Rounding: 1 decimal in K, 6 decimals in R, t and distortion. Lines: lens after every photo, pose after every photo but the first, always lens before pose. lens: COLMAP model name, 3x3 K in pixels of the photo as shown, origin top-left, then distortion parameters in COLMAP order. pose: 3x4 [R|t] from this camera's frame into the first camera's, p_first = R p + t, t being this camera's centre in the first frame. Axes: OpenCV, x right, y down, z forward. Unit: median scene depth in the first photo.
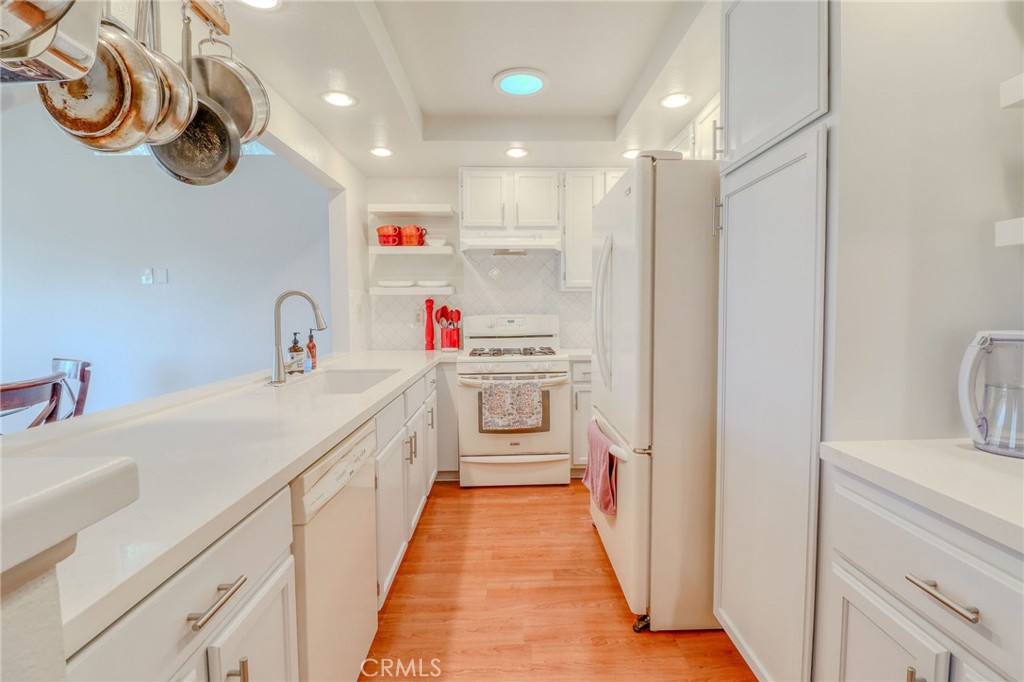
lens RADIAL K [[475.2, 0, 520.0], [0, 475.2, 335.6], [0, 0, 1]] dist [0.001811, -0.014565]
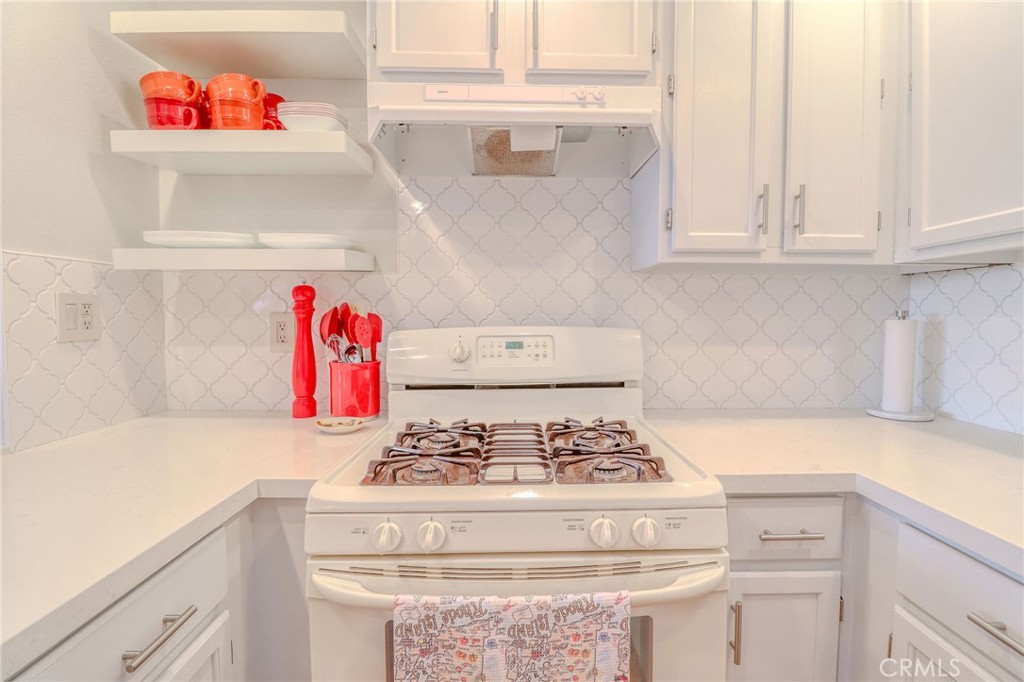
lens RADIAL K [[475.2, 0, 520.0], [0, 475.2, 335.6], [0, 0, 1]] dist [0.001811, -0.014565]
pose [[0.999800, 0.009031, -0.017834, -0.009434], [-0.009199, 0.999914, -0.009319, -0.039541], [0.017749, 0.009481, 0.999798, 0.720780]]
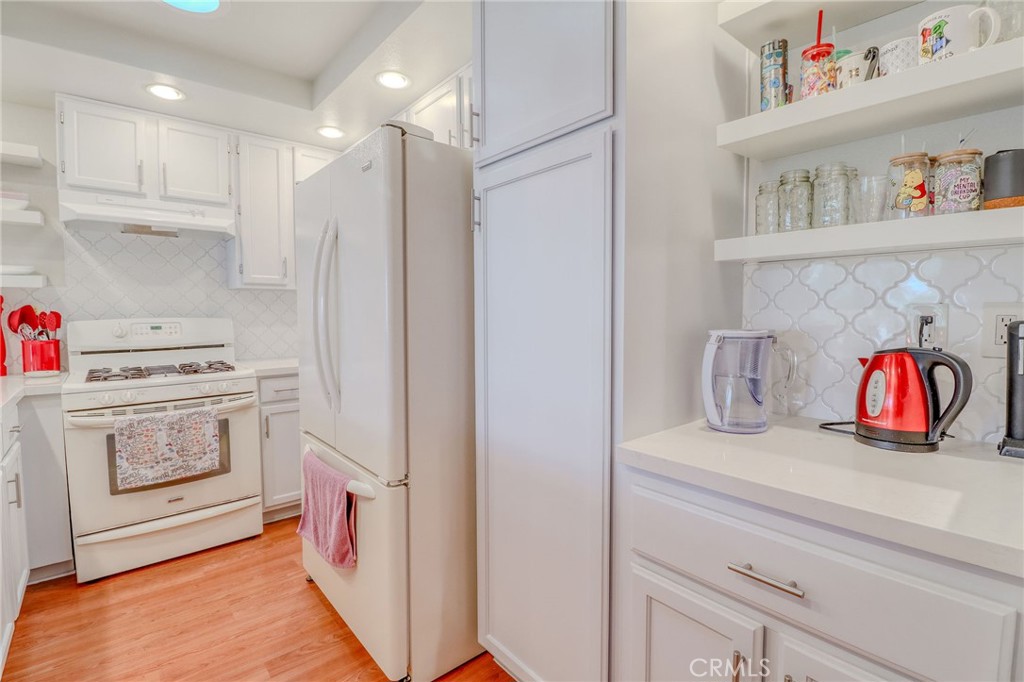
lens RADIAL K [[475.2, 0, 520.0], [0, 475.2, 335.6], [0, 0, 1]] dist [0.001811, -0.014565]
pose [[0.776005, -0.027134, 0.630143, -0.049738], [0.030830, 0.999512, 0.005072, -0.005783], [-0.629973, 0.015492, 0.776463, 0.118442]]
